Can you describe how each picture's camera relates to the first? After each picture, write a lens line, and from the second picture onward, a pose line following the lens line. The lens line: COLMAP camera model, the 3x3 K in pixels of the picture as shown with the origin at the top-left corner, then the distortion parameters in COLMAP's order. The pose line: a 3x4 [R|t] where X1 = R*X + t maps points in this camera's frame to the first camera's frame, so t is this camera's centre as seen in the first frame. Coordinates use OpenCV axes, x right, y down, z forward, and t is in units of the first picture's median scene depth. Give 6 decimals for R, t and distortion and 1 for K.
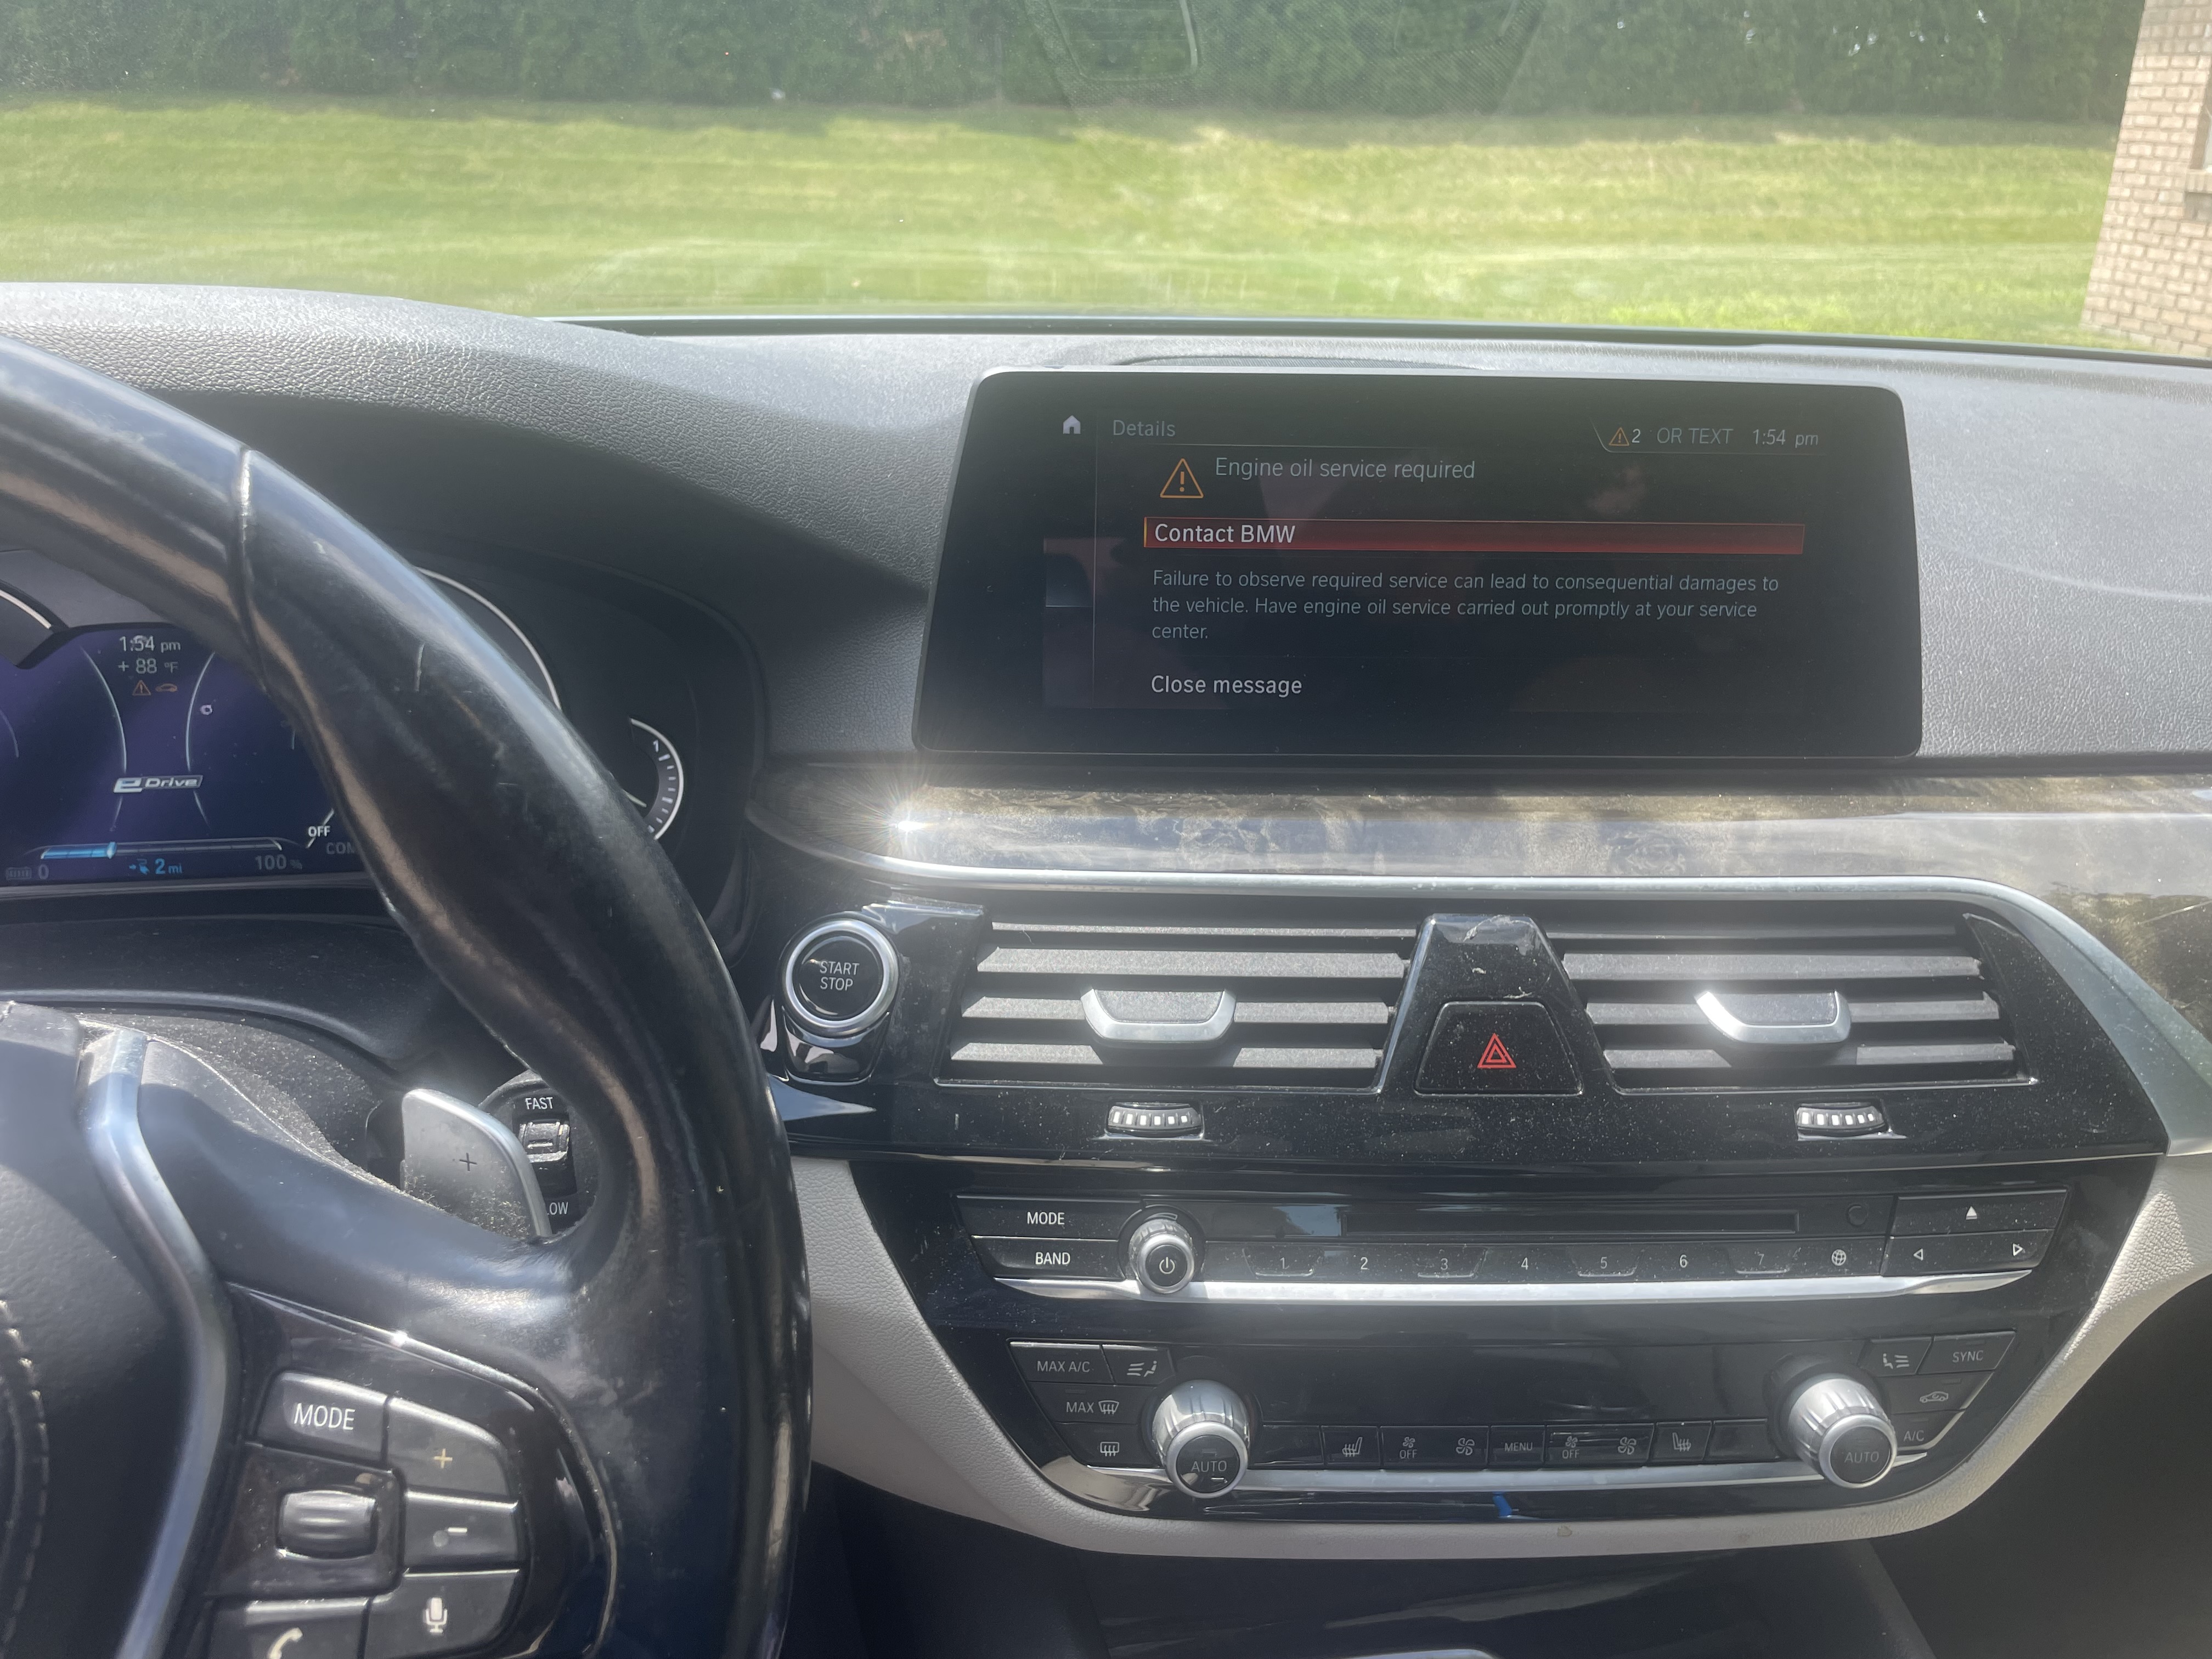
lens RADIAL K [[1749.1, 0, 1127.8], [0, 1749.1, 790.5], [0, 0, 1]] dist [0.085506, -0.124354]
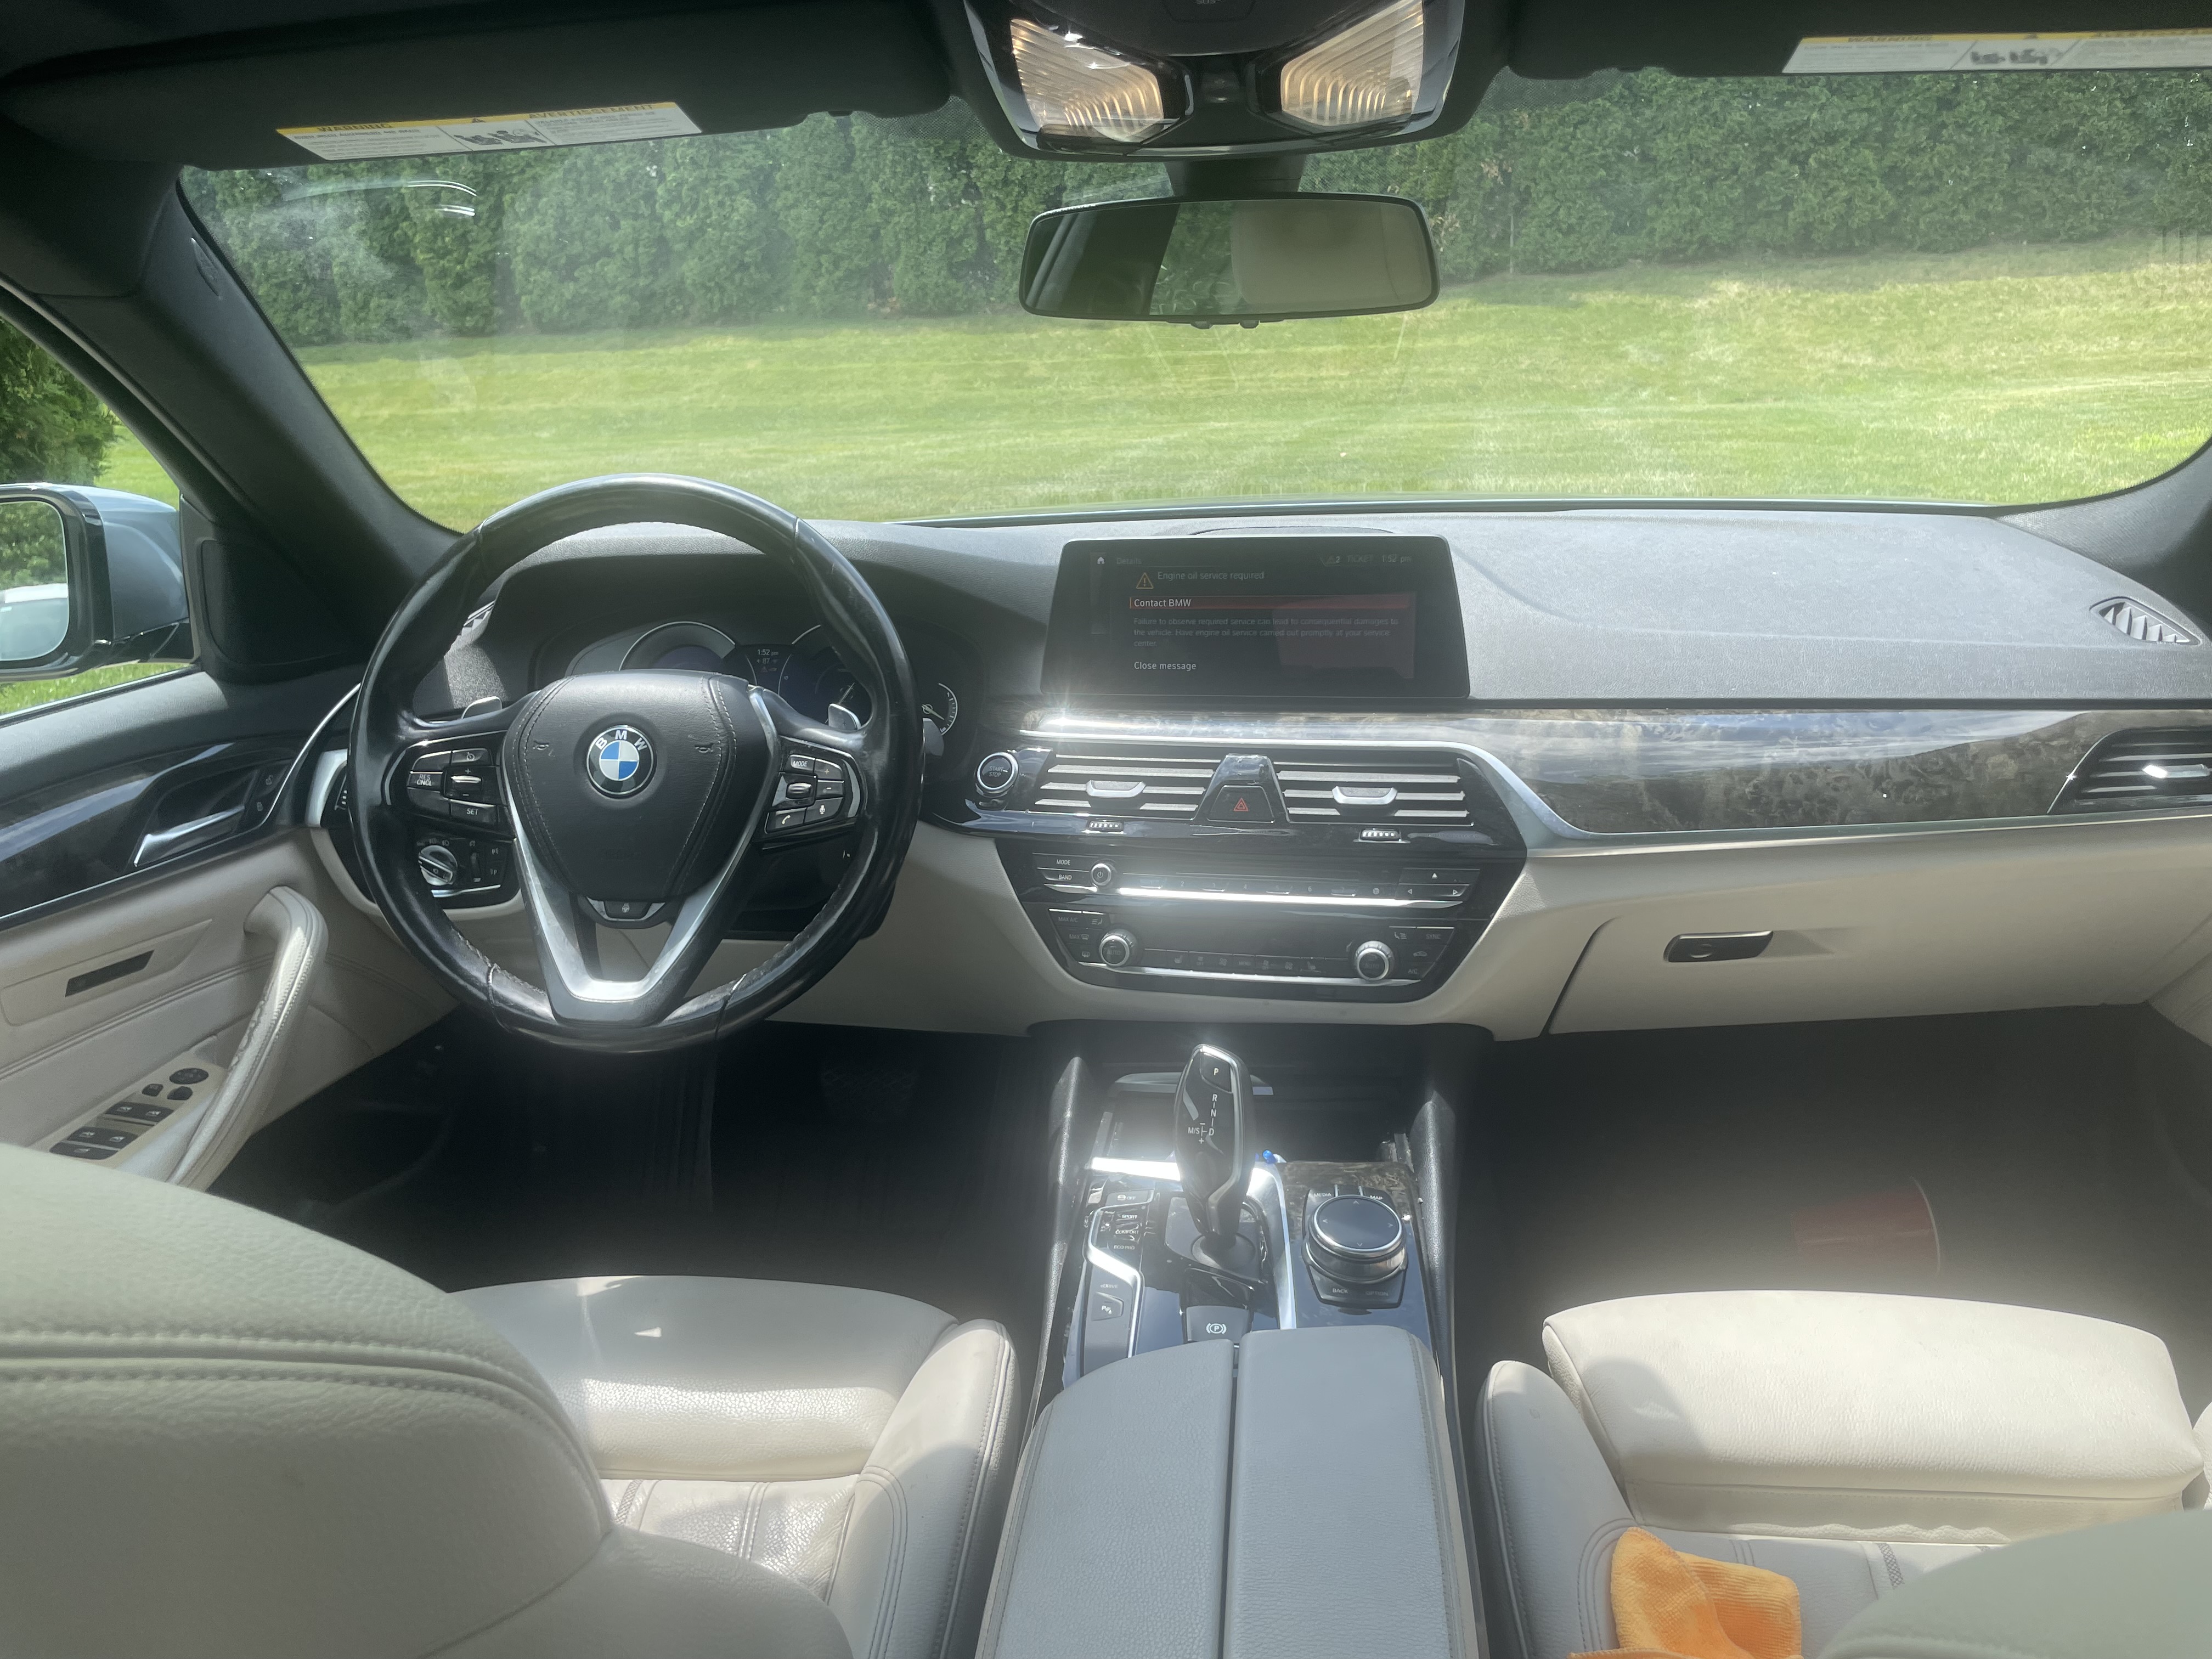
lens RADIAL K [[1749.1, 0, 1123.0], [0, 1749.1, 818.2], [0, 0, 1]] dist [0.085506, -0.124354]
pose [[0.955501, 0.012568, -0.294719, 0.707691], [-0.034056, 0.997111, -0.067894, 0.311266], [0.293014, 0.074910, 0.953169, -1.289639]]
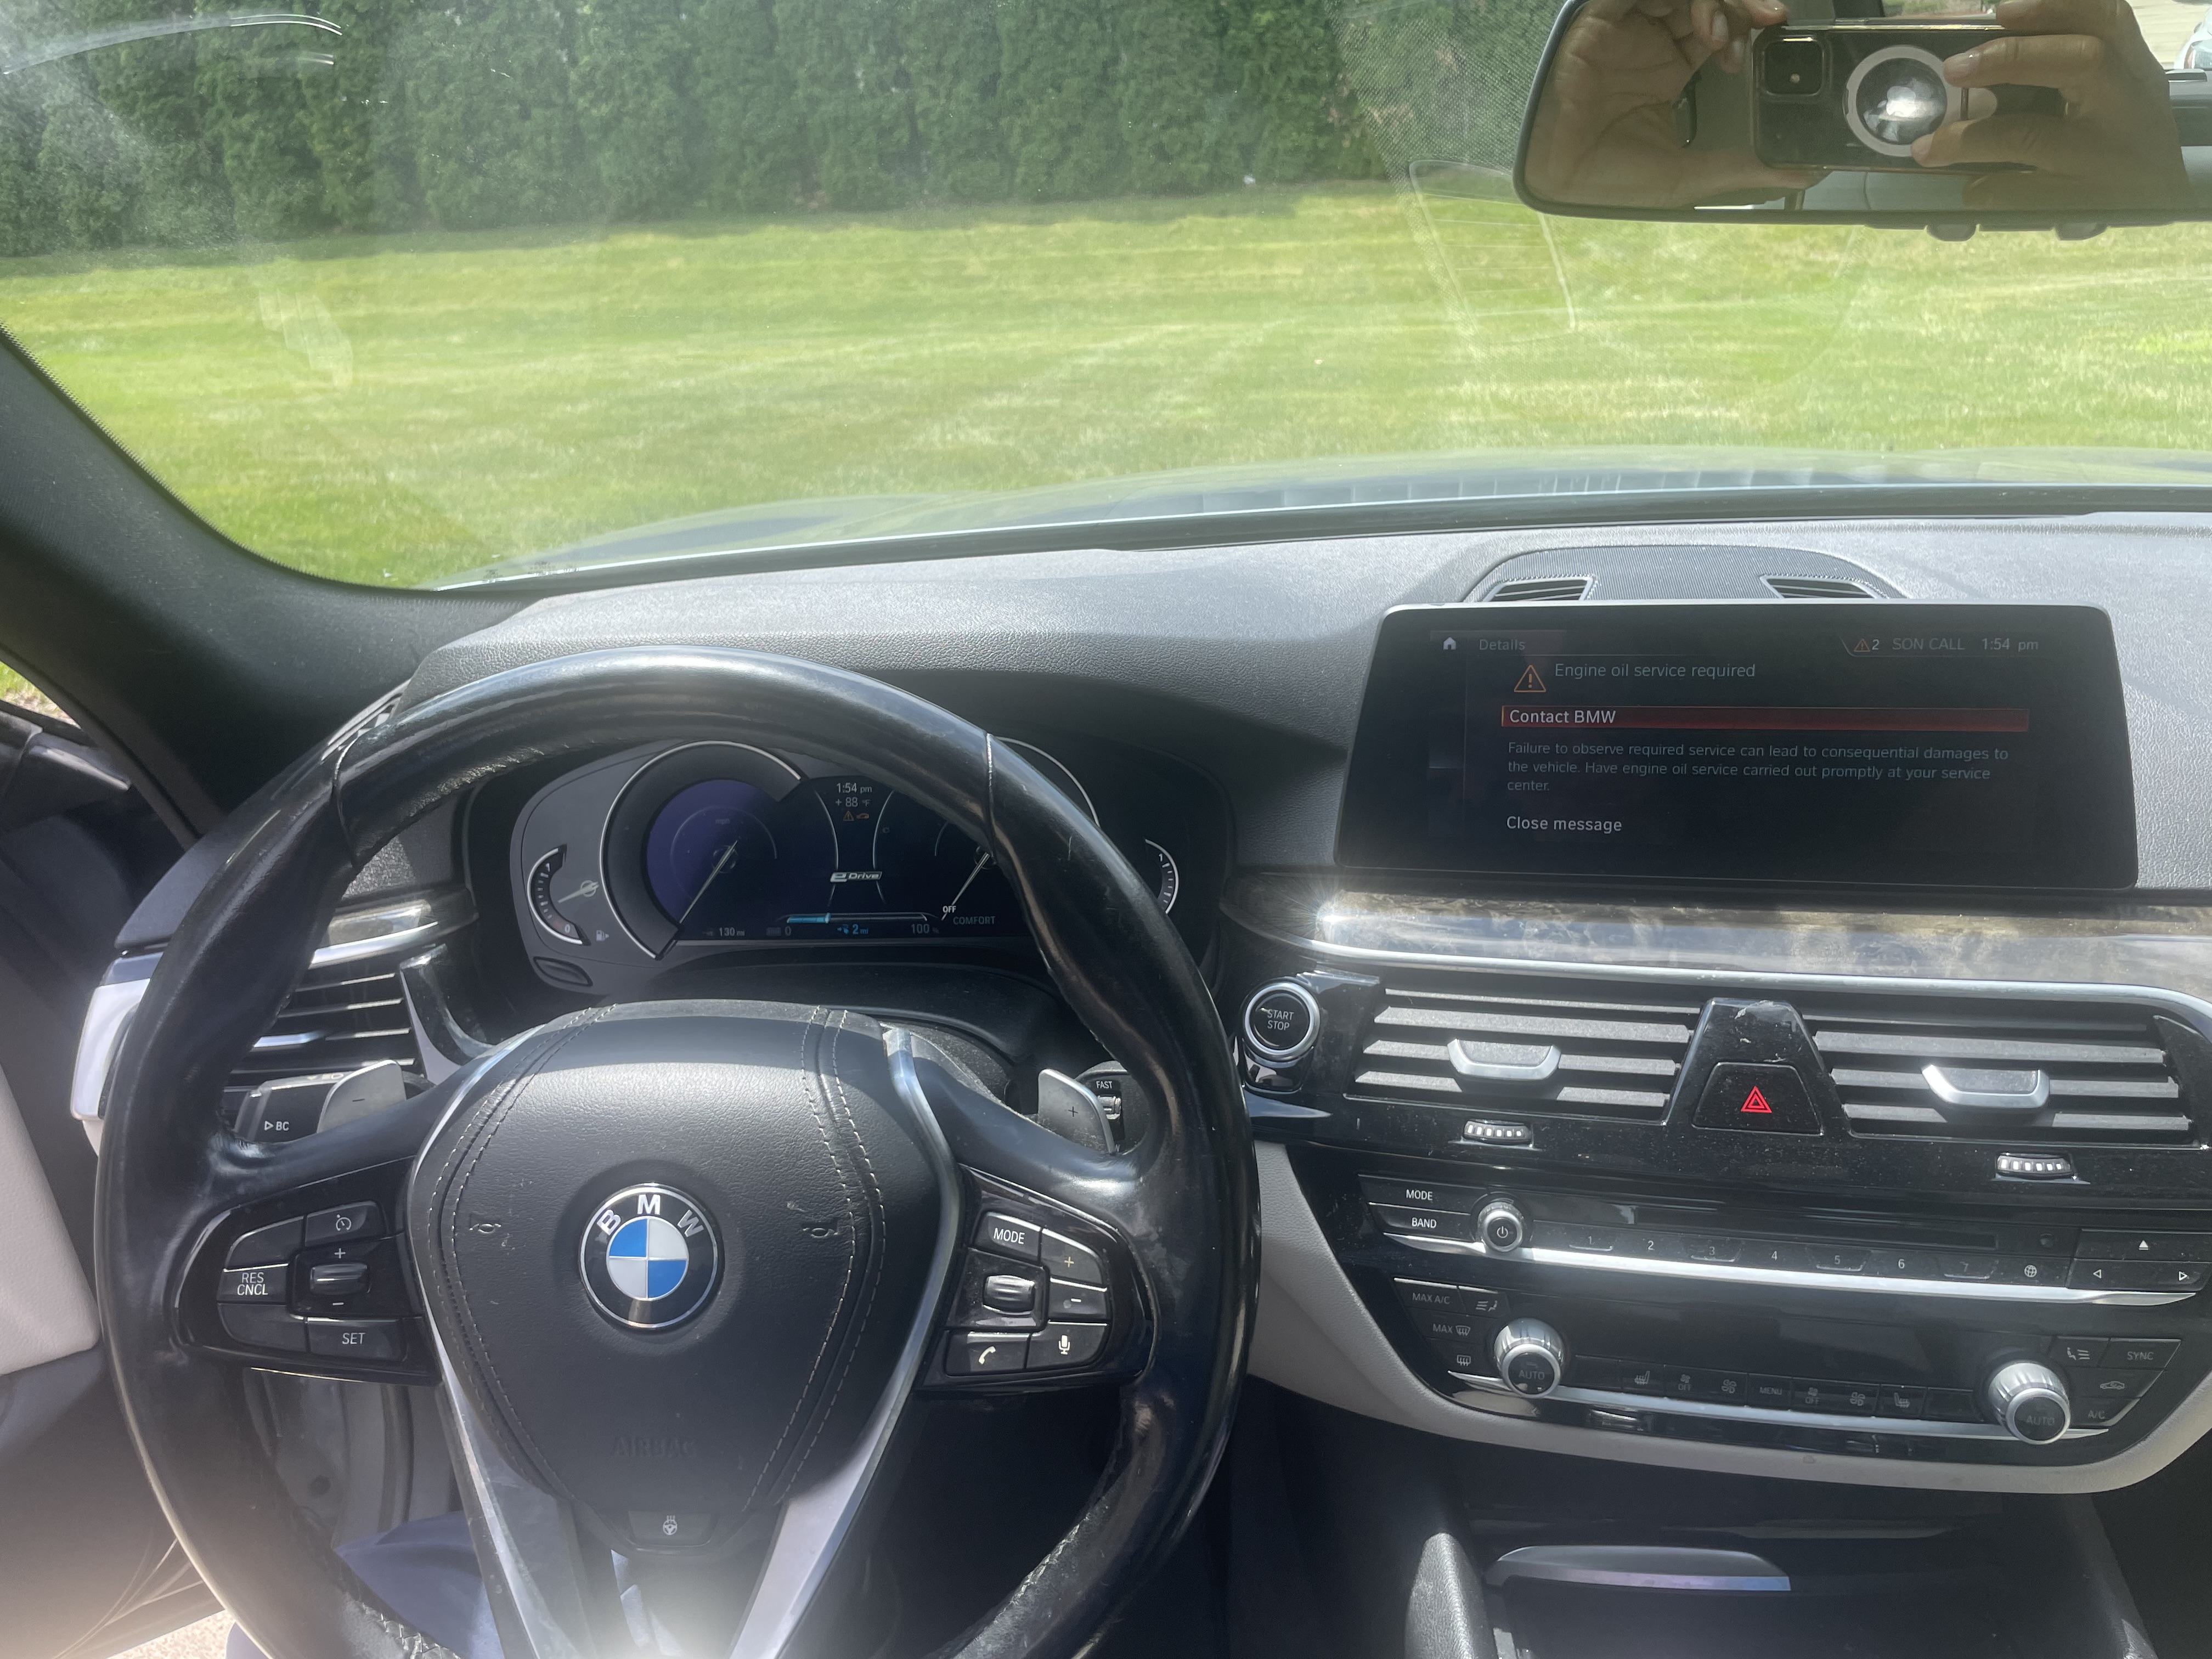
lens RADIAL K [[1749.1, 0, 1115.5], [0, 1749.1, 798.5], [0, 0, 1]] dist [0.085506, -0.124354]
pose [[0.965273, 0.013390, -0.260901, 0.075911], [-0.020707, 0.999465, -0.025317, -0.037701], [0.260423, 0.029840, 0.965033, -0.425937]]
